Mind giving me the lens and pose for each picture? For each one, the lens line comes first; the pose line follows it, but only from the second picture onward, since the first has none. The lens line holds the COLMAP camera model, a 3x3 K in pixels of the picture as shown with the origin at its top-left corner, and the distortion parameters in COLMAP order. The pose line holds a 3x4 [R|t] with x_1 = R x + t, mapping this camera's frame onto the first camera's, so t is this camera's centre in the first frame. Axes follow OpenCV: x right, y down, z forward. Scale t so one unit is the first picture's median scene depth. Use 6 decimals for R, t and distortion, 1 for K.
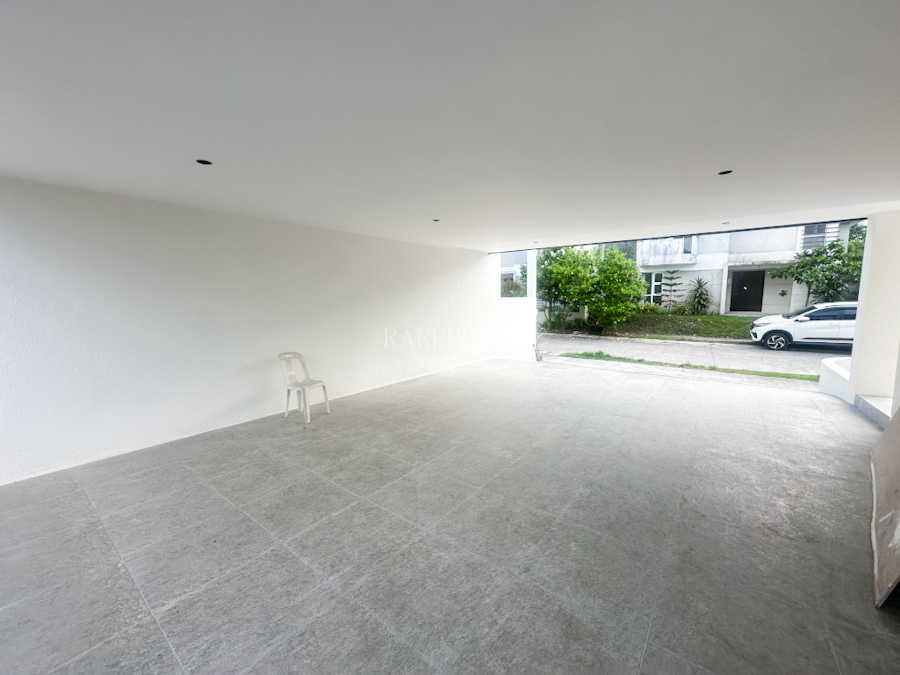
lens RADIAL K [[361.2, 0, 450.4], [0, 361.2, 336.8], [0, 0, 1]] dist [-0.004633, 0.000891]
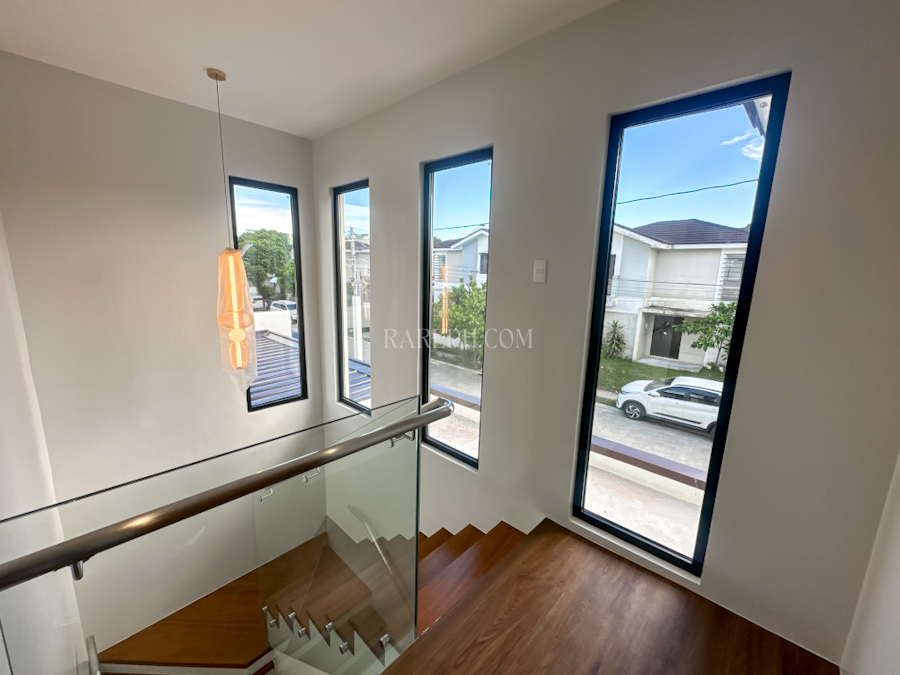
lens RADIAL K [[361.2, 0, 447.8], [0, 361.2, 338.1], [0, 0, 1]] dist [-0.004633, 0.000891]
pose [[0.992683, 0.050553, -0.109656, 0.376478], [-0.042237, 0.996145, 0.076879, -0.187423], [0.113120, -0.071685, 0.990992, -0.029706]]
